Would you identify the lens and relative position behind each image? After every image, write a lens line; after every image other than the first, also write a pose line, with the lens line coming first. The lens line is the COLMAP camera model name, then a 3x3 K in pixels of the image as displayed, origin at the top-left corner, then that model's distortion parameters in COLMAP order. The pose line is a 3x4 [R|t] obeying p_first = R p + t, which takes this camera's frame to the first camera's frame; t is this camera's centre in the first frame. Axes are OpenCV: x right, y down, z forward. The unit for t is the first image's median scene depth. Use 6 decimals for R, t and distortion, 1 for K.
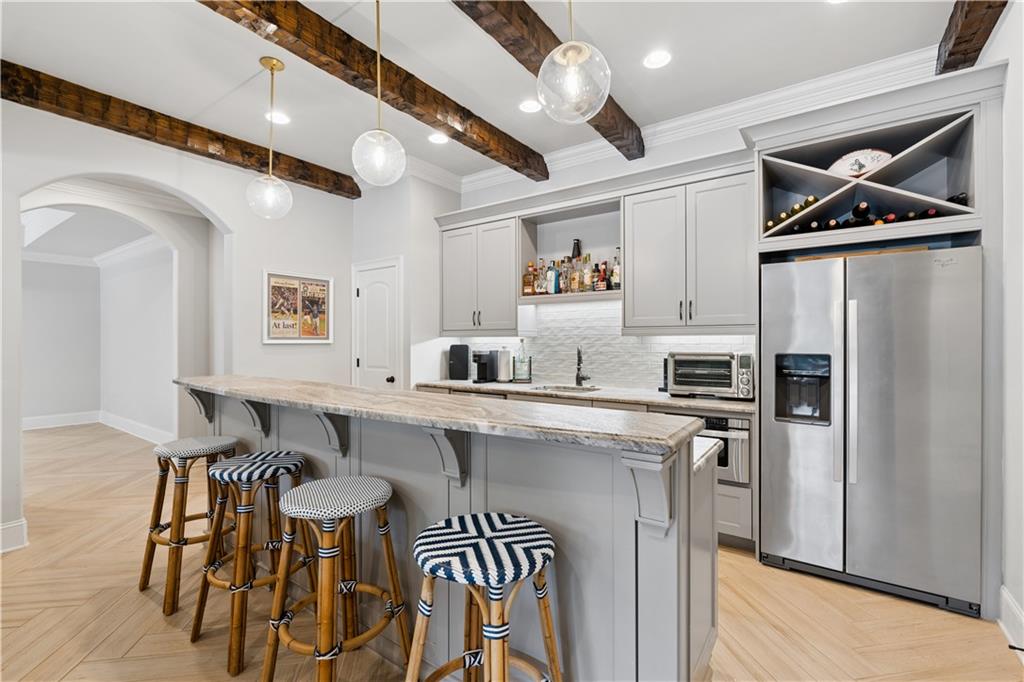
lens RADIAL K [[451.9, 0, 512.0], [0, 451.9, 341.0], [0, 0, 1]] dist [-0.000509, 0.000157]
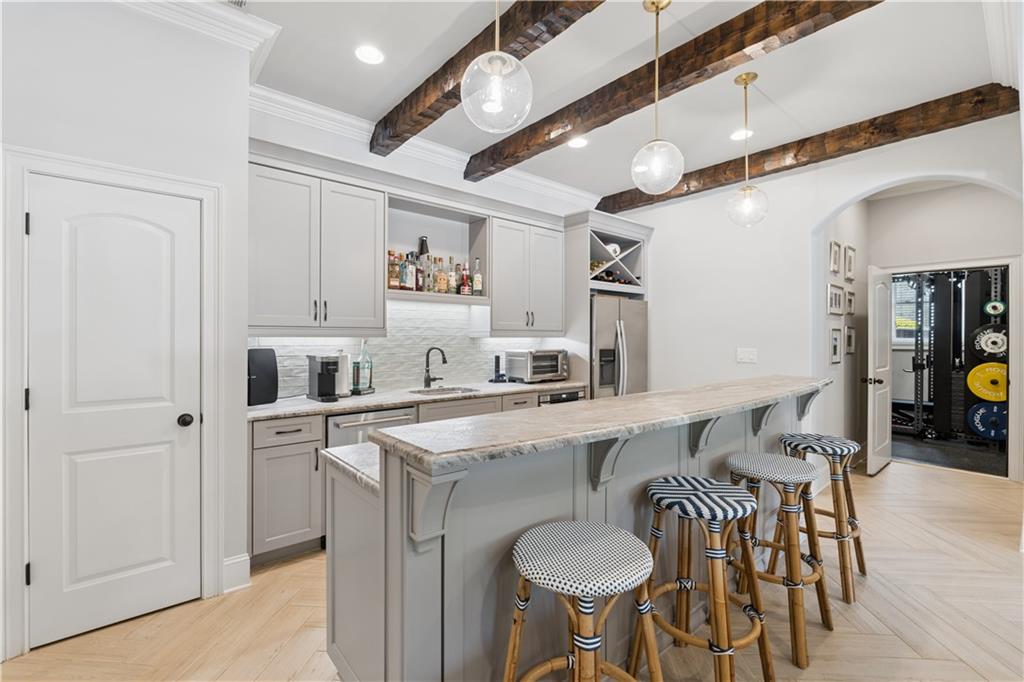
lens RADIAL K [[451.9, 0, 512.0], [0, 451.9, 341.0], [0, 0, 1]] dist [-0.000509, 0.000157]
pose [[0.244780, -0.000427, 0.969578, -0.760401], [0.001495, 0.999999, 0.000063, -0.001831], [-0.969577, 0.001434, 0.244781, 0.590840]]
